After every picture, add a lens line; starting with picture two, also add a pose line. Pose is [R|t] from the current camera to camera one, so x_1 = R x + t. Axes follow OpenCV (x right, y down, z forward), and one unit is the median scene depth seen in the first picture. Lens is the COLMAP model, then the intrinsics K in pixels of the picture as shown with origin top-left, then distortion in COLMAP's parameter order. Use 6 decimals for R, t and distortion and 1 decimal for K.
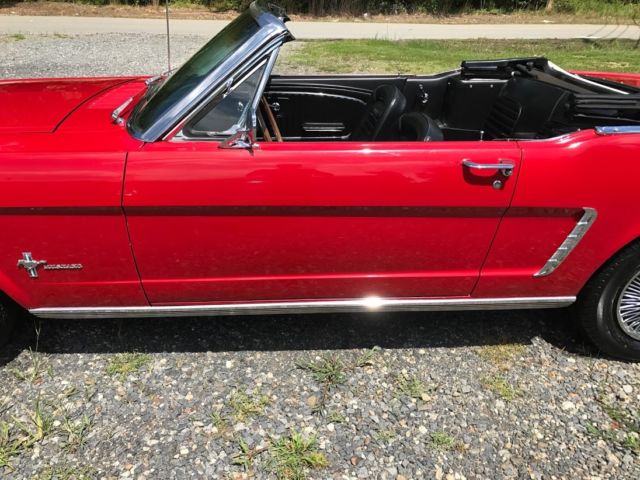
lens RADIAL K [[530.4, 0, 320.2], [0, 530.4, 241.2], [0, 0, 1]] dist [0.017698, -0.018808]
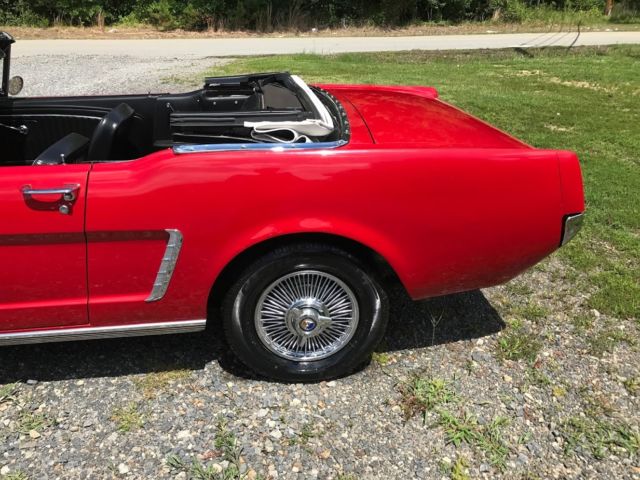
lens RADIAL K [[530.4, 0, 319.9], [0, 530.4, 242.6], [0, 0, 1]] dist [0.017698, -0.018808]
pose [[0.998668, -0.040273, 0.032256, 0.420678], [0.040978, 0.998929, -0.021481, -0.004134], [-0.031356, 0.022774, 0.999249, 0.015544]]
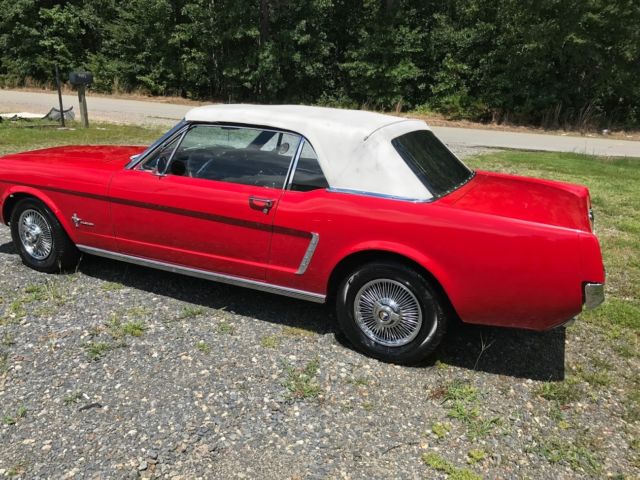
lens RADIAL K [[530.4, 0, 314.1], [0, 530.4, 240.2], [0, 0, 1]] dist [0.017698, -0.018808]
pose [[0.881552, 0.154668, -0.446032, 0.707461], [-0.233207, 0.964153, -0.126584, 0.095846], [0.410465, 0.215608, 0.886020, -0.265333]]
